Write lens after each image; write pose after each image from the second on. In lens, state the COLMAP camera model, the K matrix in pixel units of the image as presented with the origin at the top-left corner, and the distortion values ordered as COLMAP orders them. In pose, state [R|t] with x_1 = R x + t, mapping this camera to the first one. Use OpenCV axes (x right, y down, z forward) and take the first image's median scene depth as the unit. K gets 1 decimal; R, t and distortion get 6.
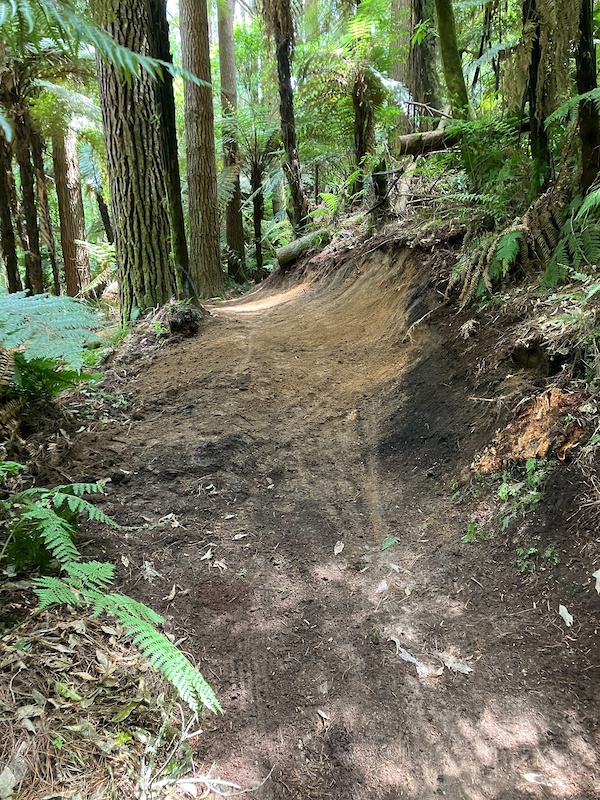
lens RADIAL K [[705.8, 0, 298.7], [0, 705.8, 401.2], [0, 0, 1]] dist [0.072092, 0.011352]
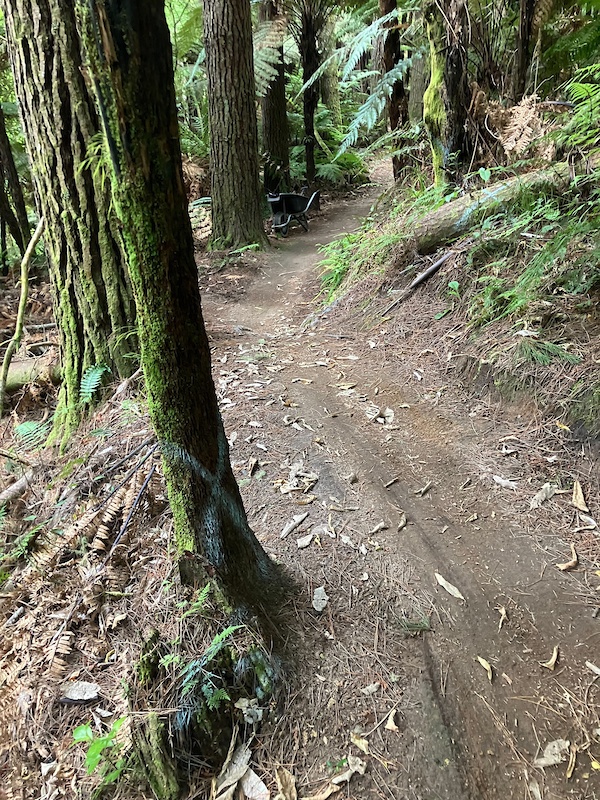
lens RADIAL K [[705.8, 0, 301.9], [0, 705.8, 398.2], [0, 0, 1]] dist [0.072092, 0.011352]
pose [[0.999608, 0.007753, -0.026907, -0.091617], [-0.003449, 0.987679, 0.156458, -0.181657], [0.027789, -0.156304, 0.987318, 0.582449]]
